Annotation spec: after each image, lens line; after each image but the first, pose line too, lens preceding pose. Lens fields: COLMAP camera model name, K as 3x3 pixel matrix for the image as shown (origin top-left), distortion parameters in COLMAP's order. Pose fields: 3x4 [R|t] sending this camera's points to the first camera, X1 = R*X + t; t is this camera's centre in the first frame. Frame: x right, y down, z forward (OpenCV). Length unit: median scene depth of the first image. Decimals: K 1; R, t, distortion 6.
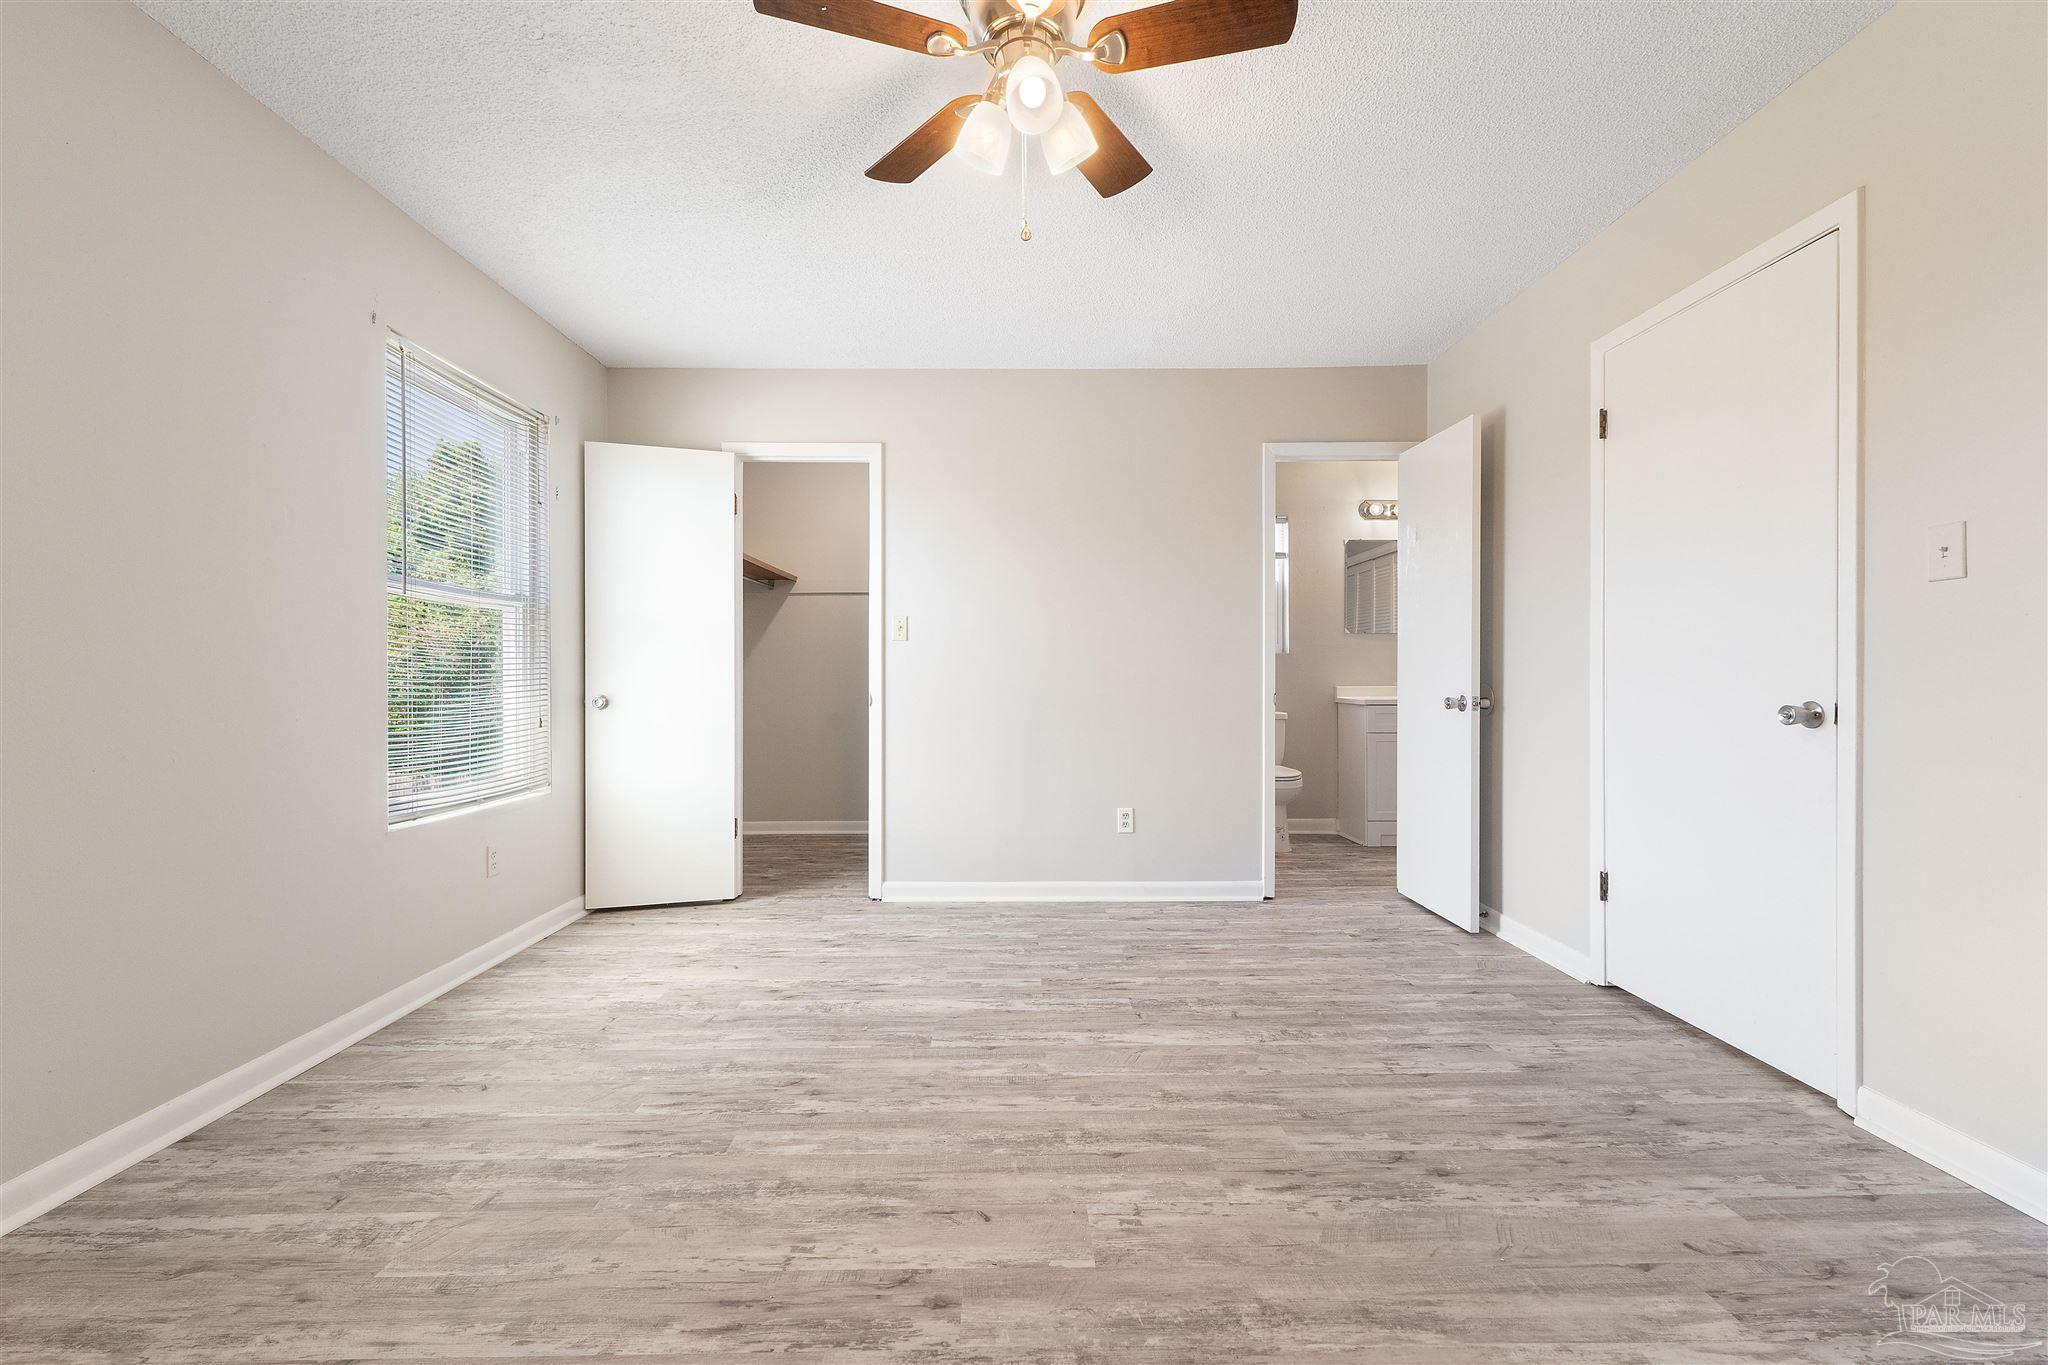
lens RADIAL K [[854.4, 0, 1025.3], [0, 854.4, 680.6], [0, 0, 1]] dist [0.005036, 0.000425]
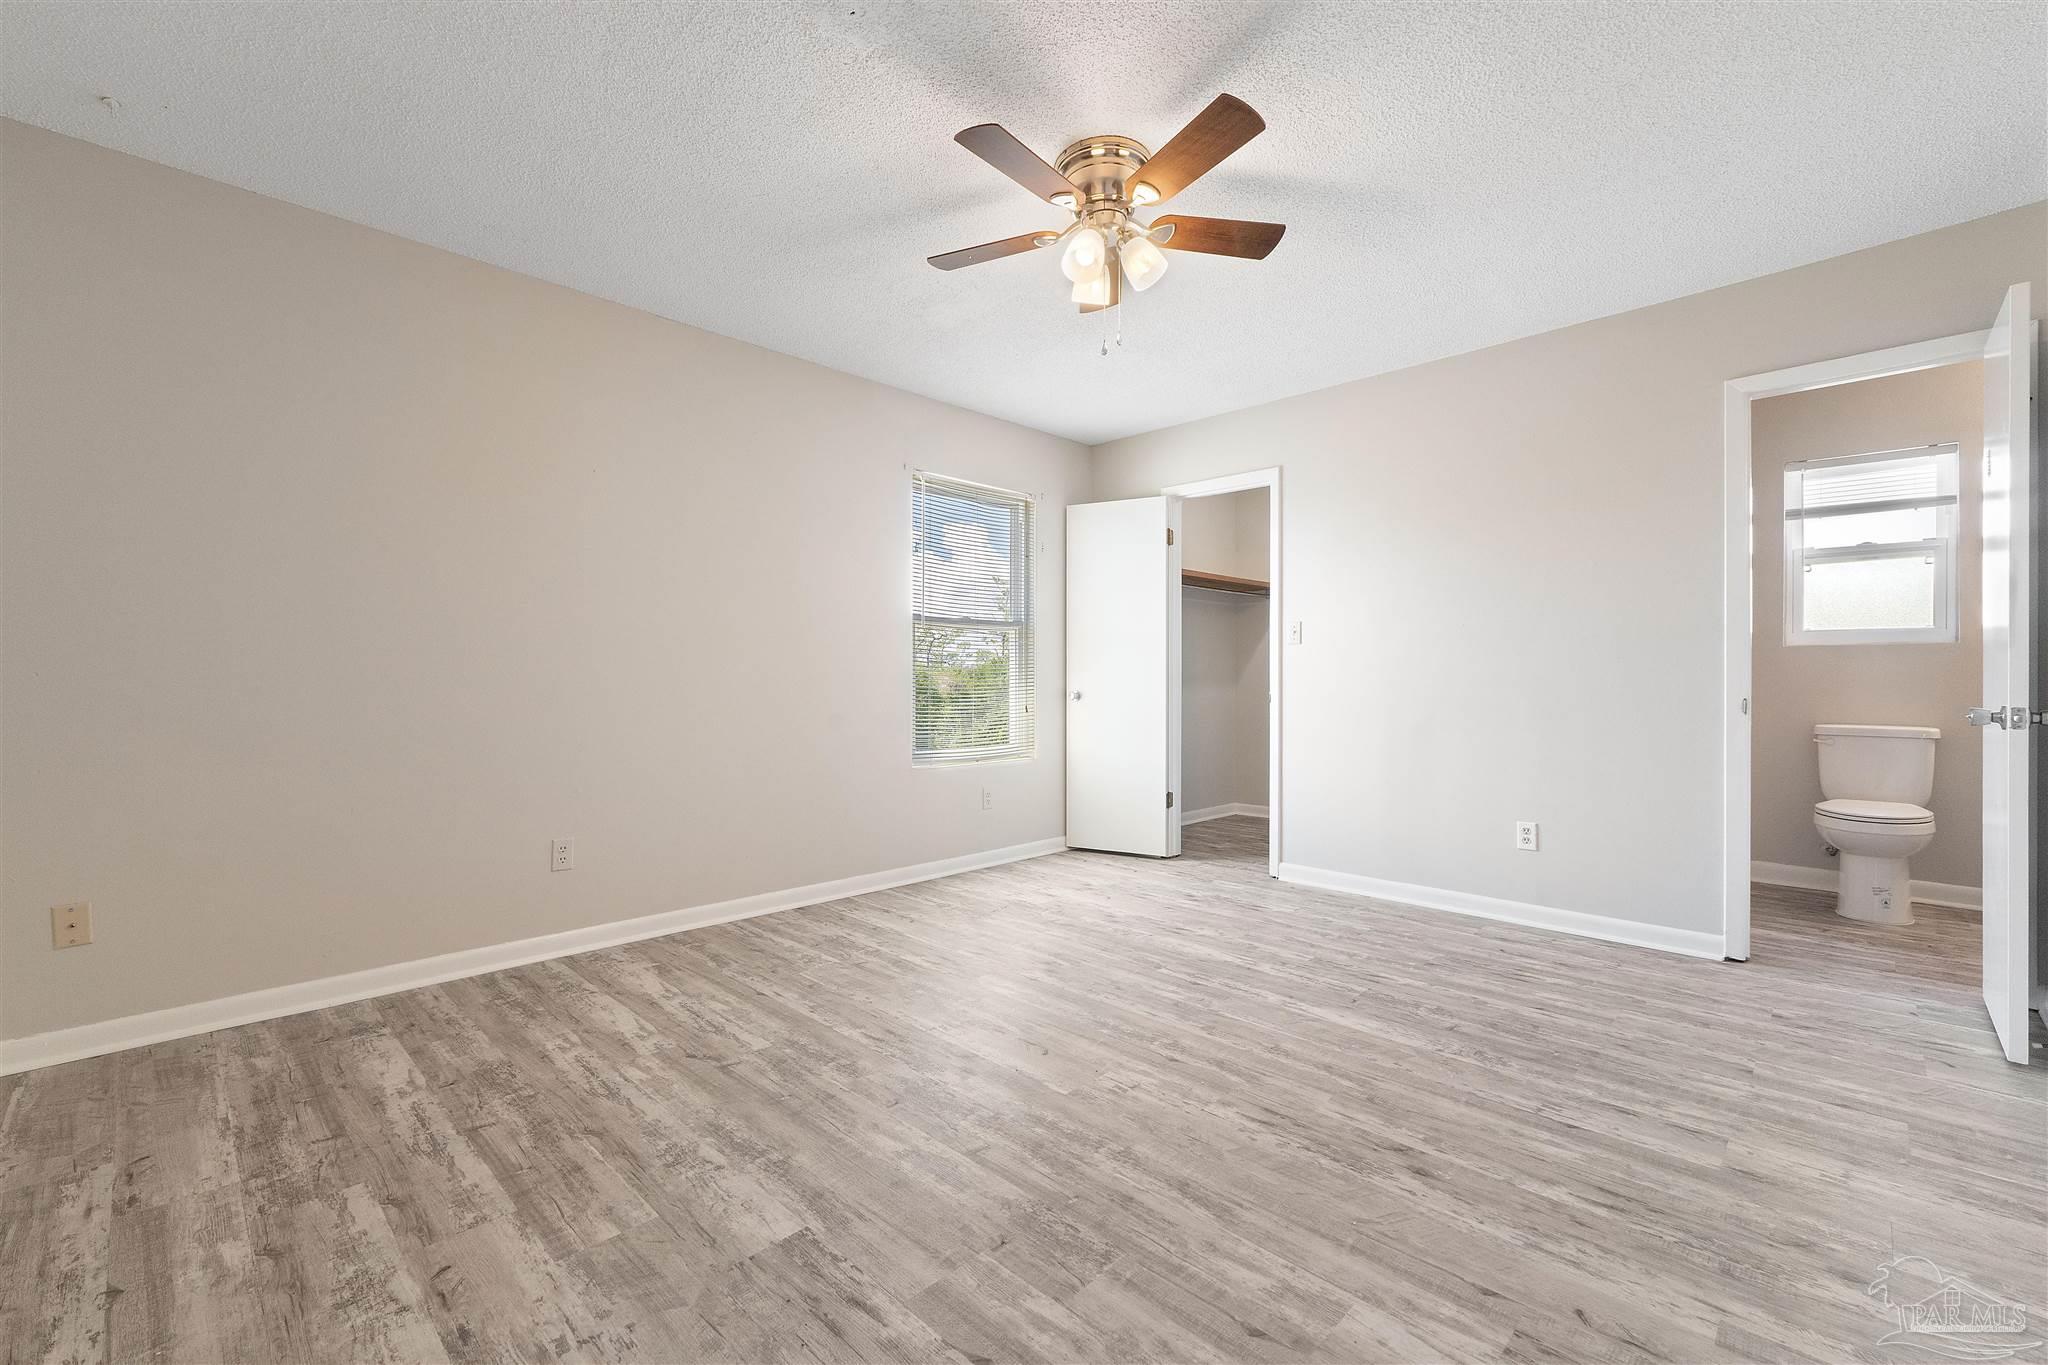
lens RADIAL K [[854.4, 0, 1020.3], [0, 854.4, 679.7], [0, 0, 1]] dist [0.005036, 0.000425]
pose [[0.704298, 0.002659, -0.709900, 0.525104], [-0.002381, 0.999996, 0.001383, -0.002654], [0.709901, 0.000717, 0.704301, -0.026505]]
